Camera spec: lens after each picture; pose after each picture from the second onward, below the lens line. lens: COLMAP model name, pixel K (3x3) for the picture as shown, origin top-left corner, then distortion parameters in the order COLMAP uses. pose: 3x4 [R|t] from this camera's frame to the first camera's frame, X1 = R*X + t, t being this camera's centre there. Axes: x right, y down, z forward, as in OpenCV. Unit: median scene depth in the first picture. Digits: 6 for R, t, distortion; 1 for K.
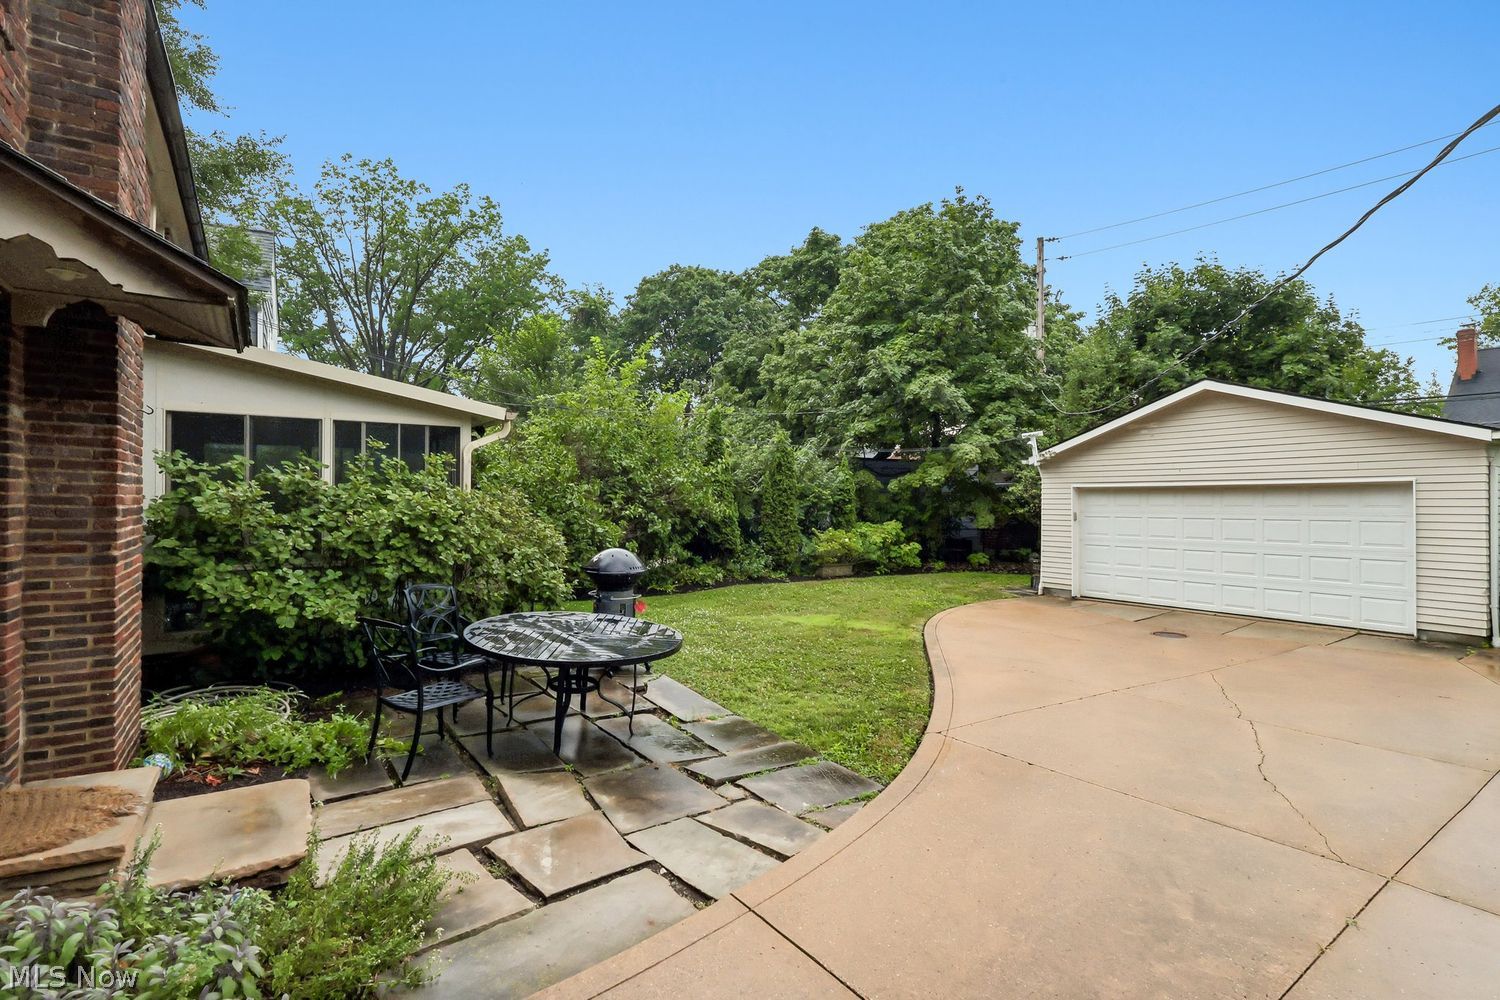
lens RADIAL K [[705.4, 0, 745.1], [0, 705.4, 497.5], [0, 0, 1]] dist [-0.002839, 0.000569]
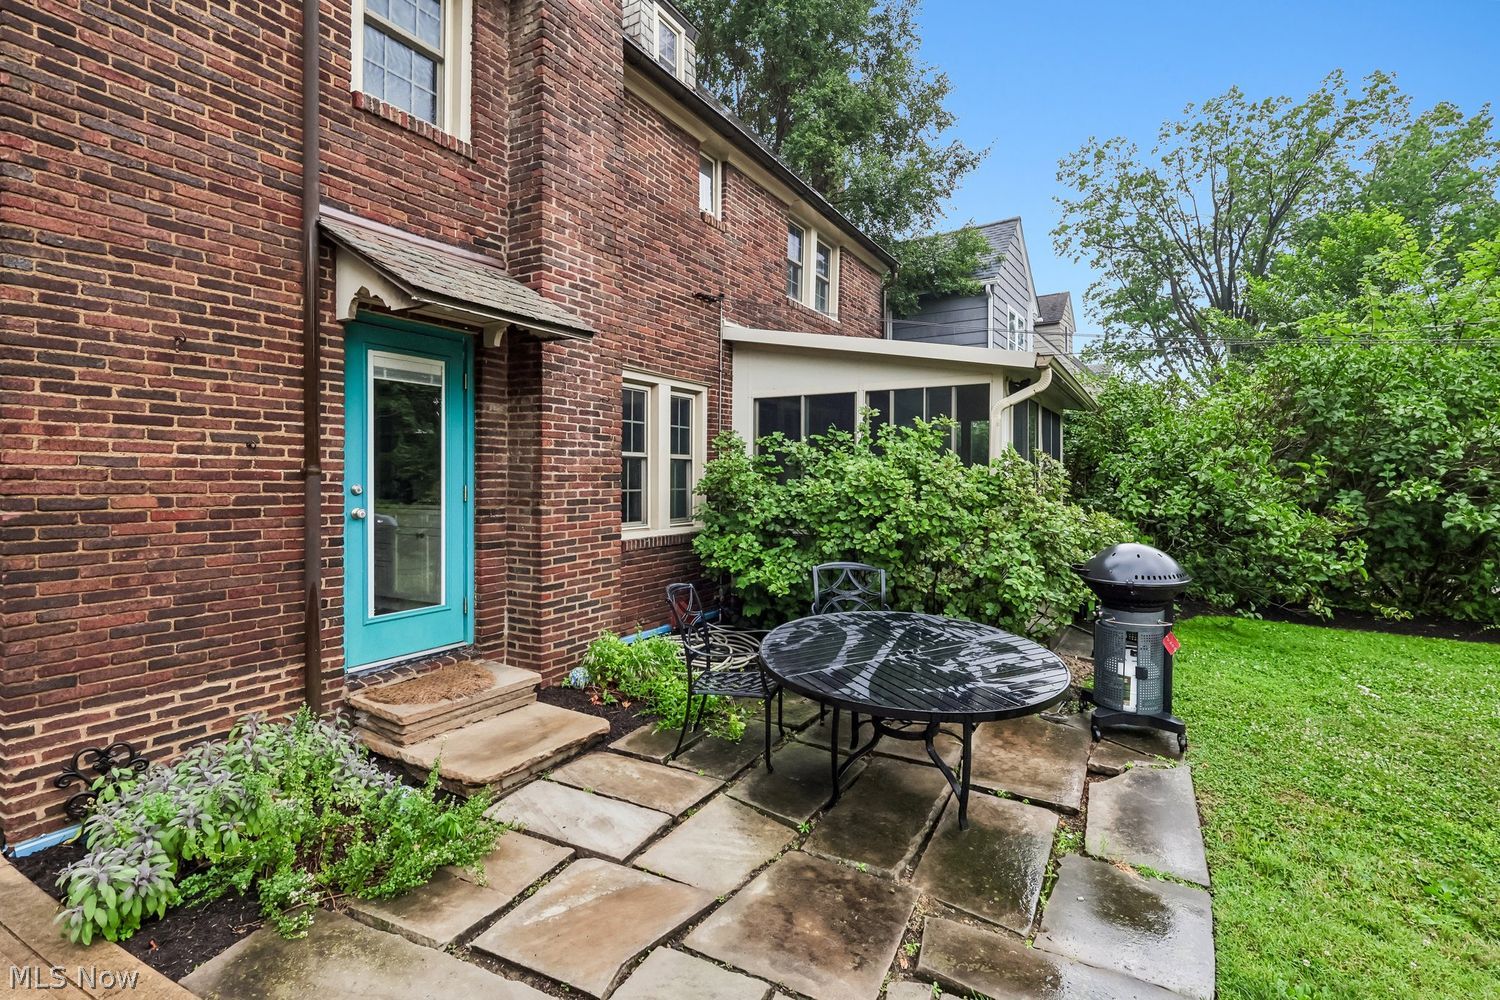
lens RADIAL K [[705.4, 0, 743.9], [0, 705.4, 494.4], [0, 0, 1]] dist [-0.002839, 0.000569]
pose [[0.413415, 0.020169, -0.910319, 0.266881], [0.002465, 0.999726, 0.023270, 0.013086], [0.910540, -0.011864, 0.413252, 0.444225]]
